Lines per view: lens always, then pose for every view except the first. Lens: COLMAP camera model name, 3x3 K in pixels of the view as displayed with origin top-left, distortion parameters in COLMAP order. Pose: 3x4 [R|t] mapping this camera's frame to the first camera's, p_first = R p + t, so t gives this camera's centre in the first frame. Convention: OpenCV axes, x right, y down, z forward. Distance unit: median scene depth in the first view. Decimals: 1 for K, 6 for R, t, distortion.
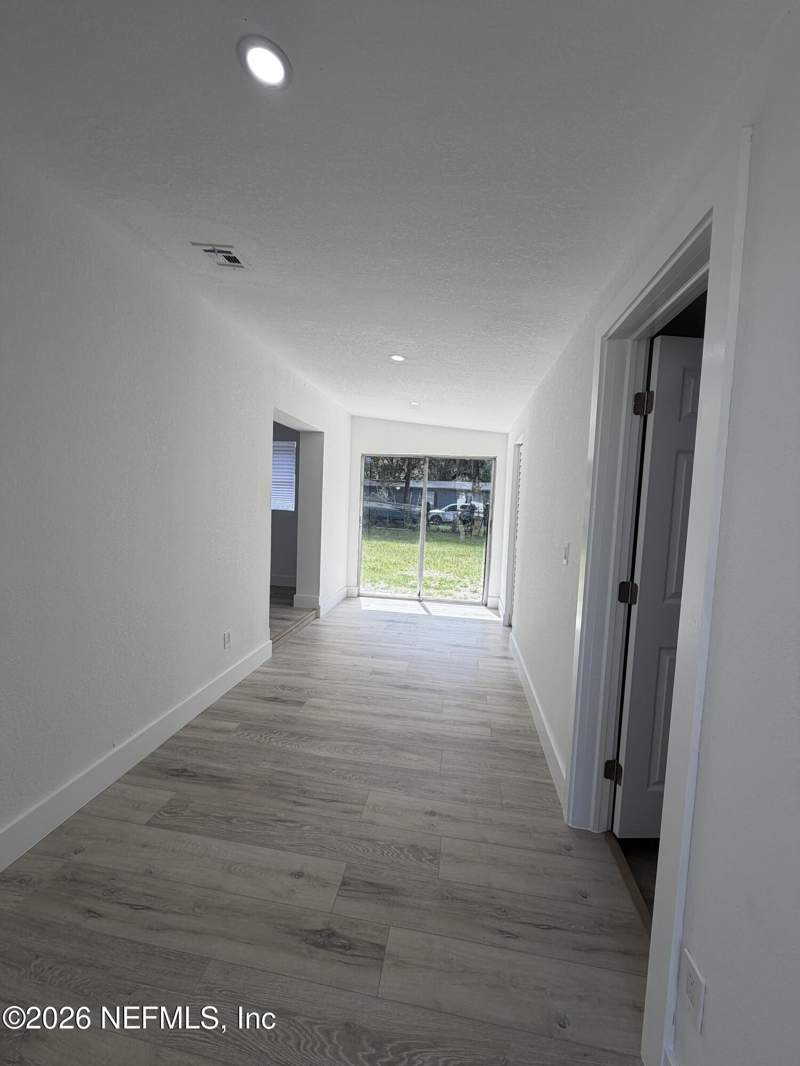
lens RADIAL K [[425.7, 0, 396.8], [0, 425.7, 532.5], [0, 0, 1]] dist [0.001552, 0.000088]
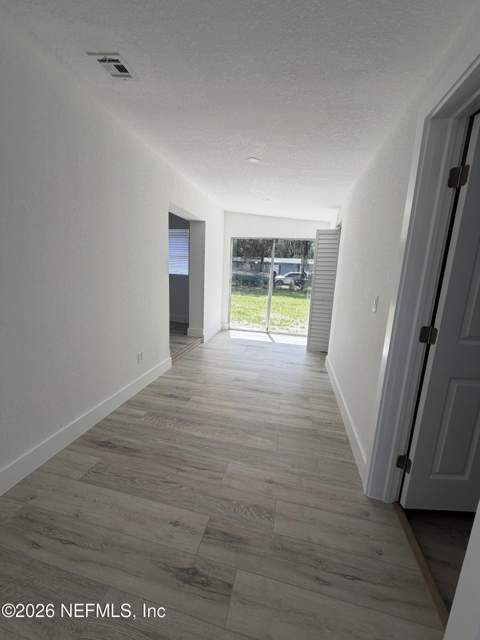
lens RADIAL K [[255.6, 0, 238.1], [0, 255.6, 319.7], [0, 0, 1]] dist [0.001552, 0.000088]
pose [[0.997699, 0.015109, -0.066087, 0.021228], [-0.007451, 0.993380, 0.114634, 0.010540], [0.067381, -0.113878, 0.991207, 0.180003]]
